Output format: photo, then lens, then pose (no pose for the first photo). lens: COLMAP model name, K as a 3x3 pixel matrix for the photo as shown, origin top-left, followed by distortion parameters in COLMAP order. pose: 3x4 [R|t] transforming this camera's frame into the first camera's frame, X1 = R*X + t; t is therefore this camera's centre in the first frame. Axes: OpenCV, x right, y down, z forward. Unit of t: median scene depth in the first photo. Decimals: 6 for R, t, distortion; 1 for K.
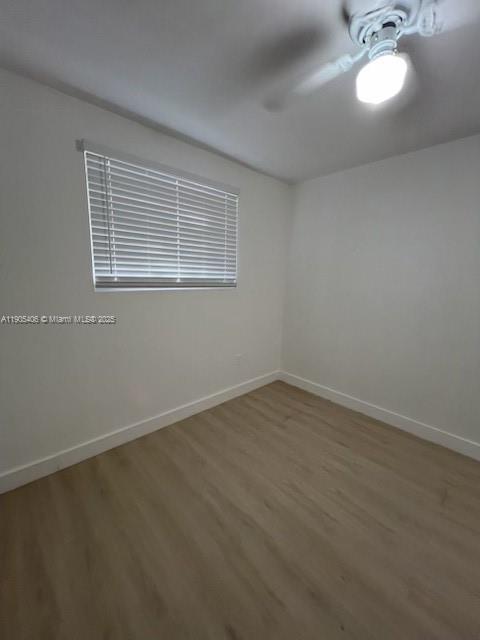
lens RADIAL K [[256.6, 0, 241.7], [0, 256.6, 318.3], [0, 0, 1]] dist [-0.001269, 0.000077]
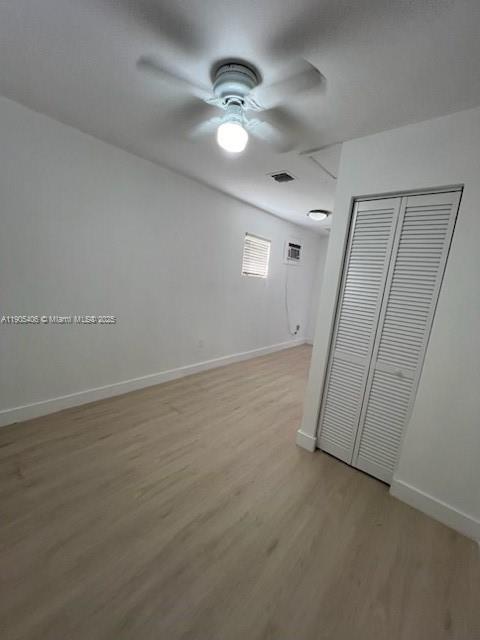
lens RADIAL K [[256.6, 0, 241.7], [0, 256.6, 318.3], [0, 0, 1]] dist [-0.001269, 0.000077]
pose [[-0.098672, -0.202667, 0.974264, -0.503436], [0.068622, 0.975325, 0.209837, -0.108021], [-0.992751, 0.087561, -0.082330, 0.536456]]
